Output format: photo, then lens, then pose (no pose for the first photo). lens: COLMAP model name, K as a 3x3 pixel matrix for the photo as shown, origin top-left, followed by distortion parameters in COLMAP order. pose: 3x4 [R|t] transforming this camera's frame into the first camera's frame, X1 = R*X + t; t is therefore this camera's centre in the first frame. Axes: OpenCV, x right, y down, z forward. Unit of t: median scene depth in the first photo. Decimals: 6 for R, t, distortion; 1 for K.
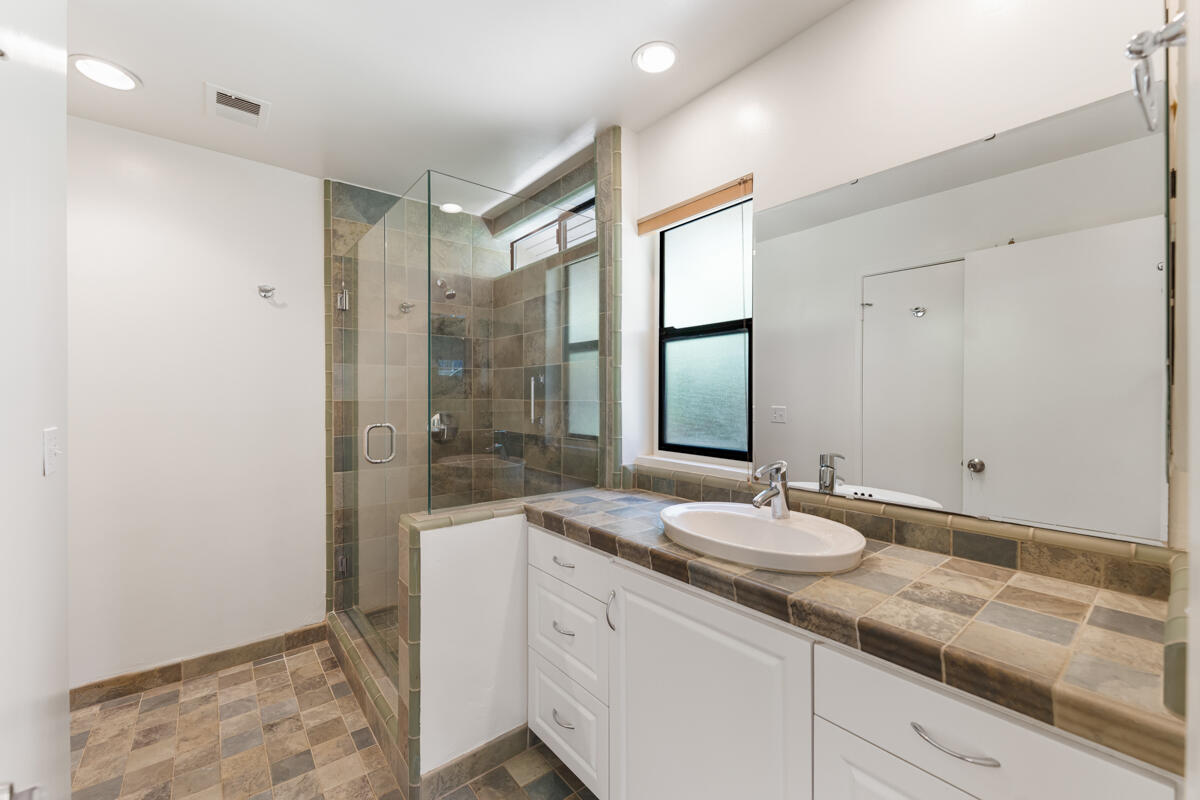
lens RADIAL K [[479.1, 0, 602.0], [0, 479.1, 400.8], [0, 0, 1]] dist [0.001147, 0.000515]
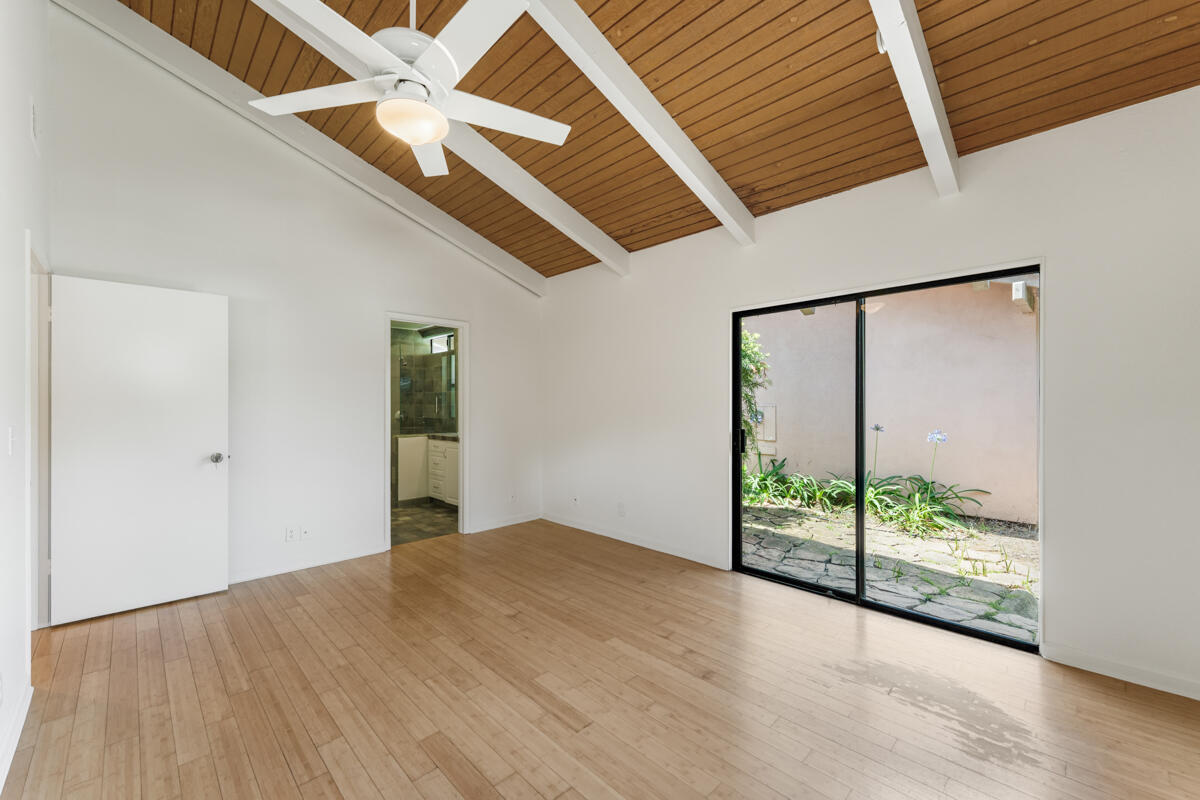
lens RADIAL K [[479.1, 0, 599.6], [0, 479.1, 402.7], [0, 0, 1]] dist [0.001147, 0.000515]
pose [[0.995746, 0.000953, 0.092140, 0.521861], [-0.000235, 0.999970, -0.007800, 0.006055], [-0.092145, 0.007745, 0.995715, -1.777717]]
